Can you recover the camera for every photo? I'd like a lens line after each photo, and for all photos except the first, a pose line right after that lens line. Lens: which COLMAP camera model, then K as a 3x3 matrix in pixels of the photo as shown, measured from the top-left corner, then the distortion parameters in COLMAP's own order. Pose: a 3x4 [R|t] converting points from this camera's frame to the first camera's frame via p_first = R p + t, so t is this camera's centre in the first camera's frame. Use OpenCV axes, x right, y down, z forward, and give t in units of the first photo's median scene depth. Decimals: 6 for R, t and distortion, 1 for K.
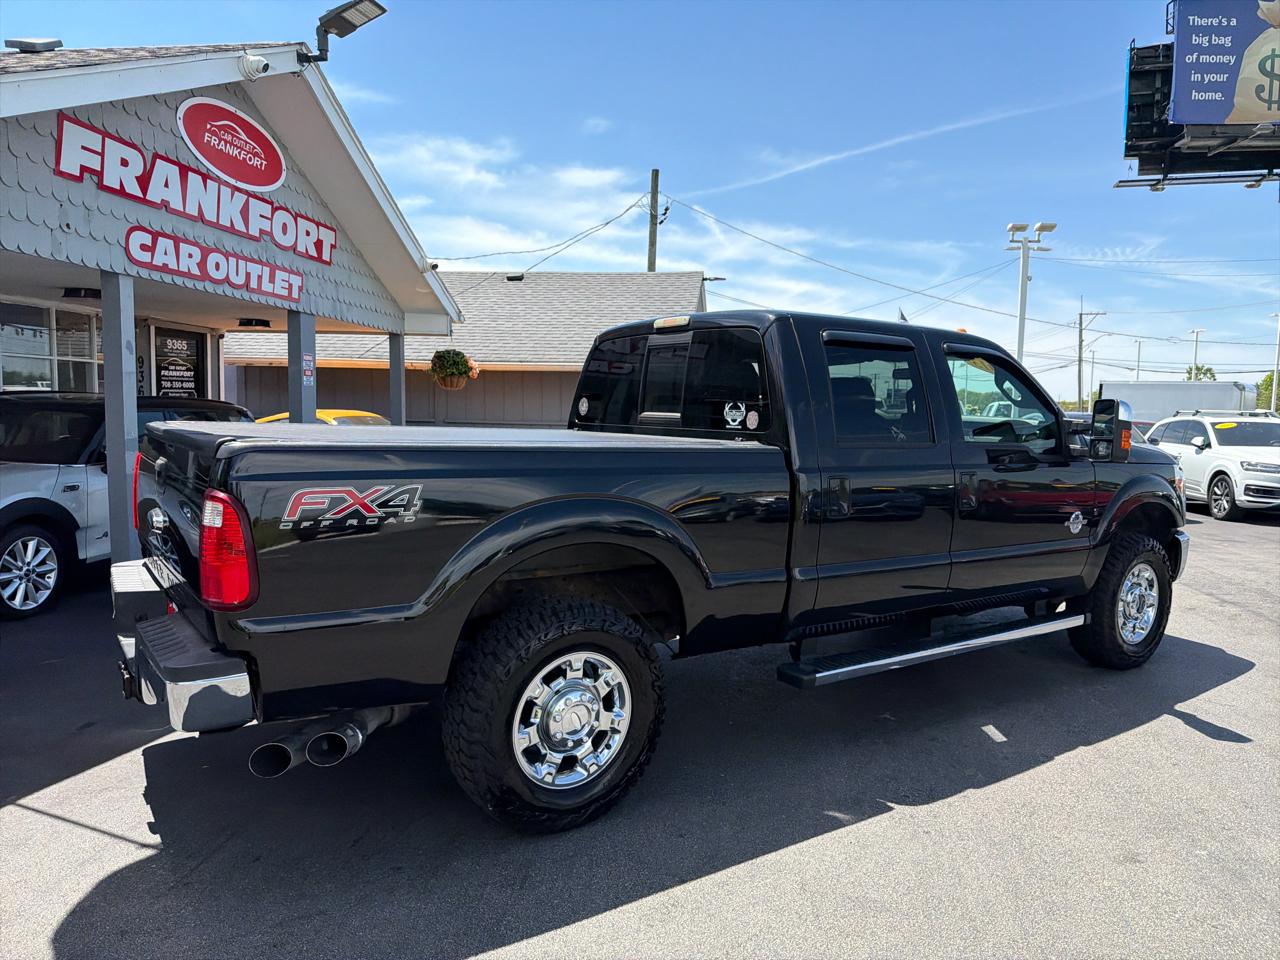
lens RADIAL K [[913.2, 0, 642.6], [0, 913.2, 477.9], [0, 0, 1]] dist [0.027855, -0.052451]
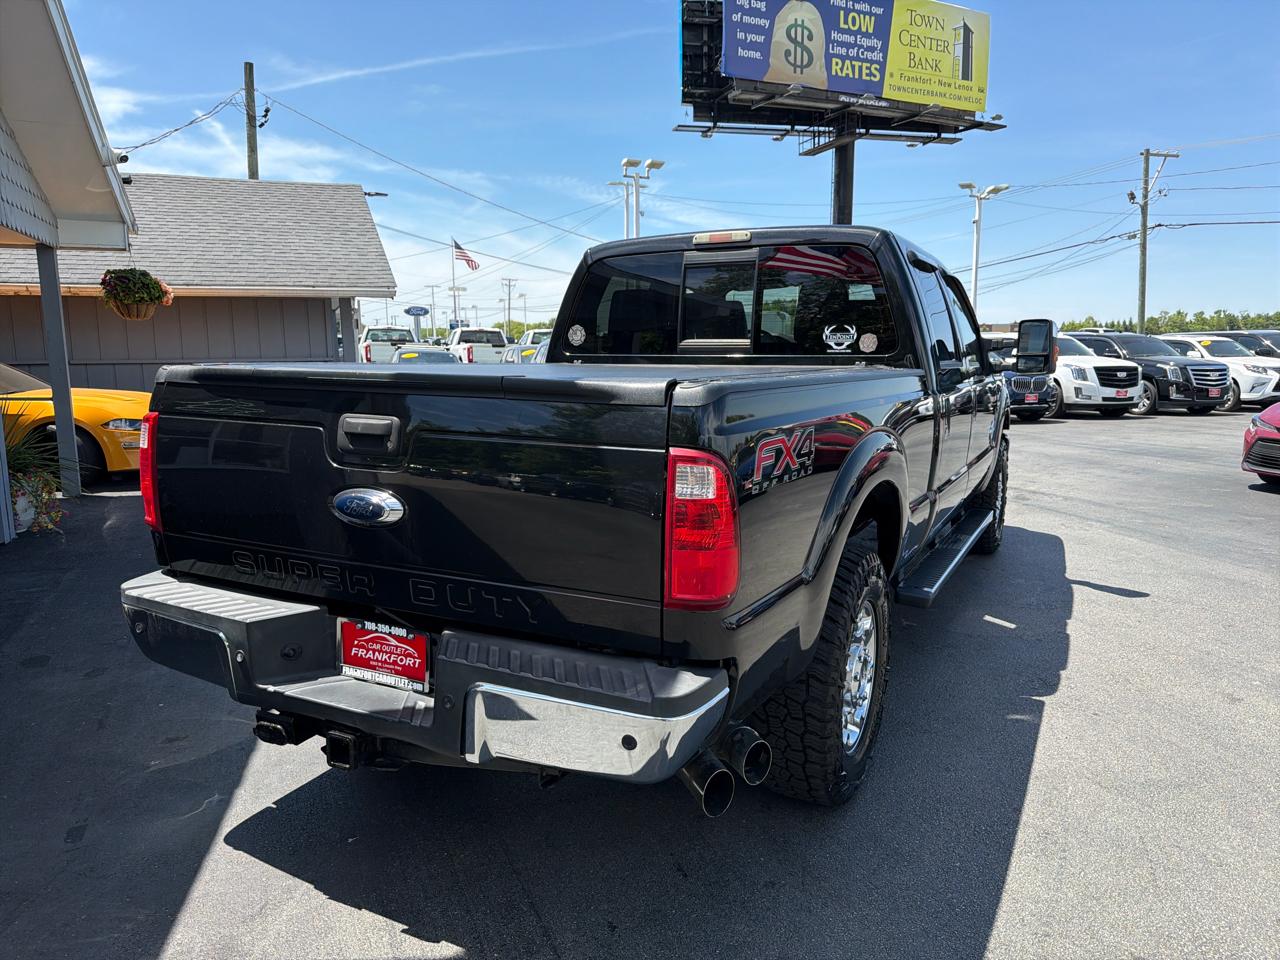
lens RADIAL K [[914.2, 0, 643.5], [0, 914.2, 479.2], [0, 0, 1]] dist [0.012721, -0.026904]
pose [[0.880995, -0.090220, 0.464443, -0.312311], [0.054703, 0.994491, 0.089418, -0.011086], [-0.469952, -0.053371, 0.881077, 0.142735]]
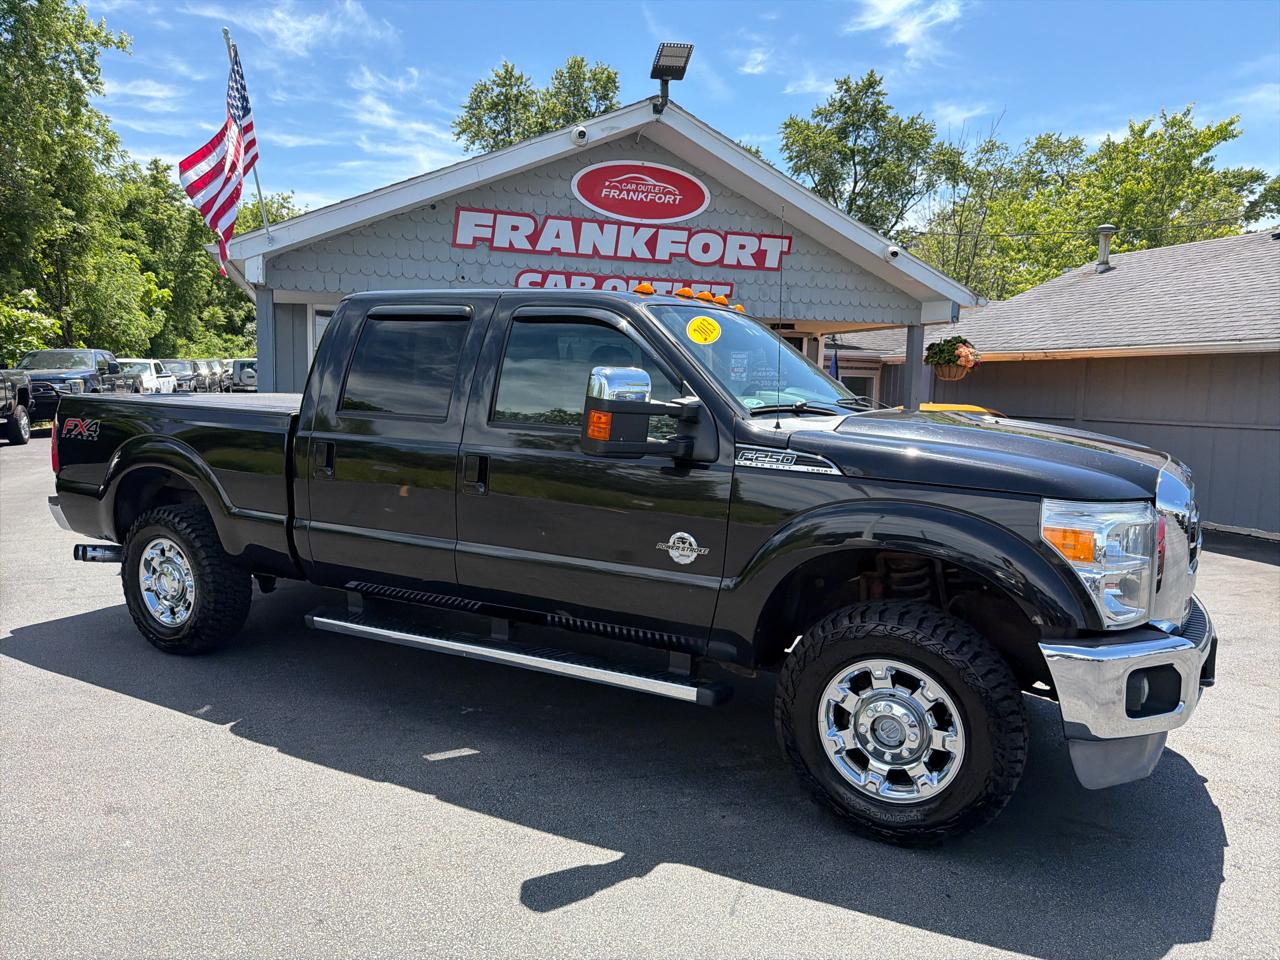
lens RADIAL K [[887.8, 0, 638.8], [0, 887.8, 487.0], [0, 0, 1]] dist [0.099143, -0.175752]
pose [[0.436574, 0.090423, -0.895113, 0.748398], [-0.085548, 0.994600, 0.058749, -0.023697], [0.895592, 0.050927, 0.441952, 0.480333]]
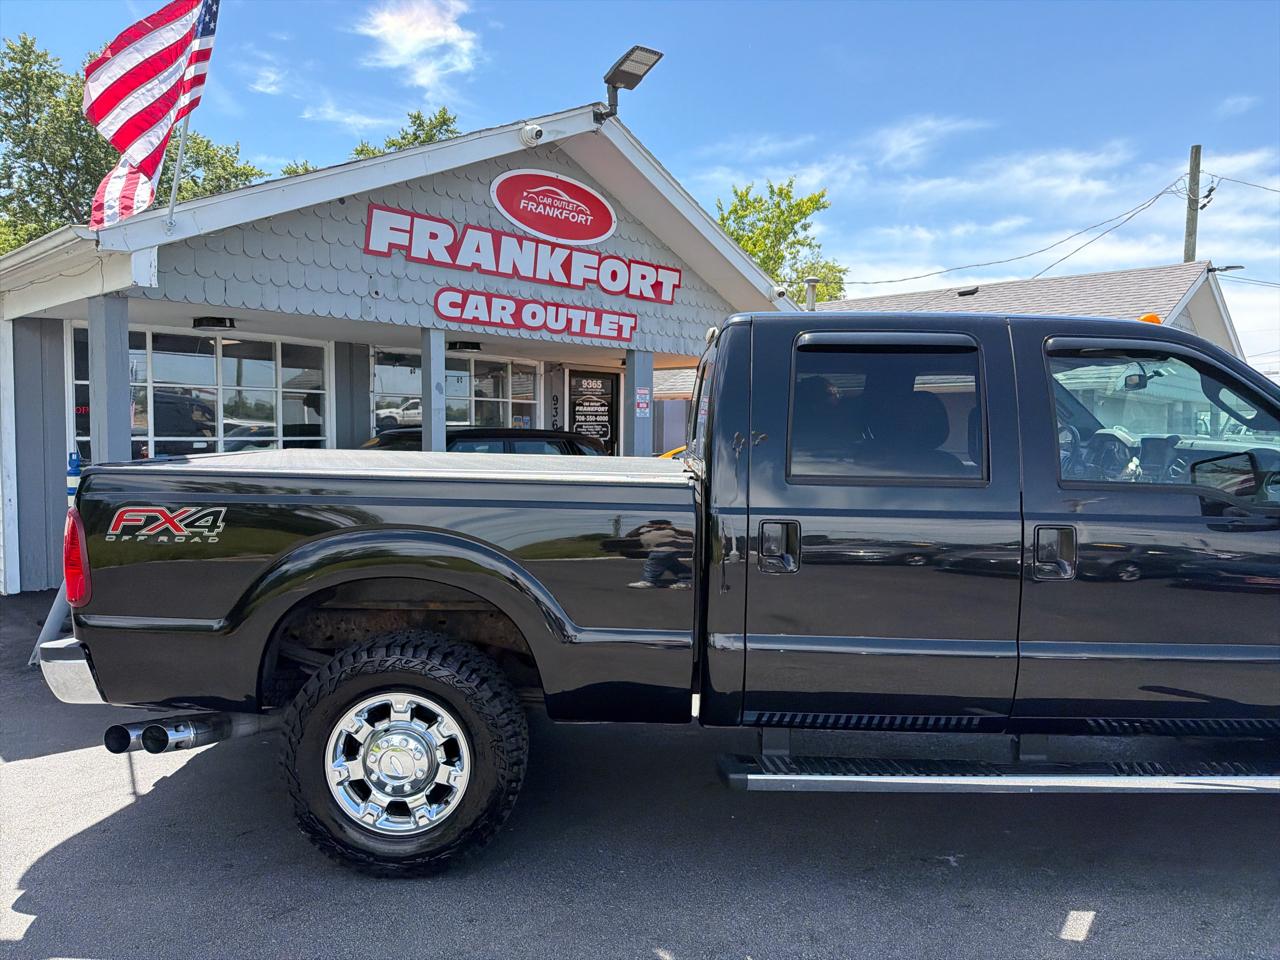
lens RADIAL K [[890.8, 0, 635.5], [0, 890.8, 485.9], [0, 0, 1]] dist [0.068511, -0.081302]
pose [[0.808062, 0.025612, -0.588540, 0.309667], [-0.038644, 0.999207, -0.009573, -0.010855], [0.587828, 0.030479, 0.808411, 0.176975]]
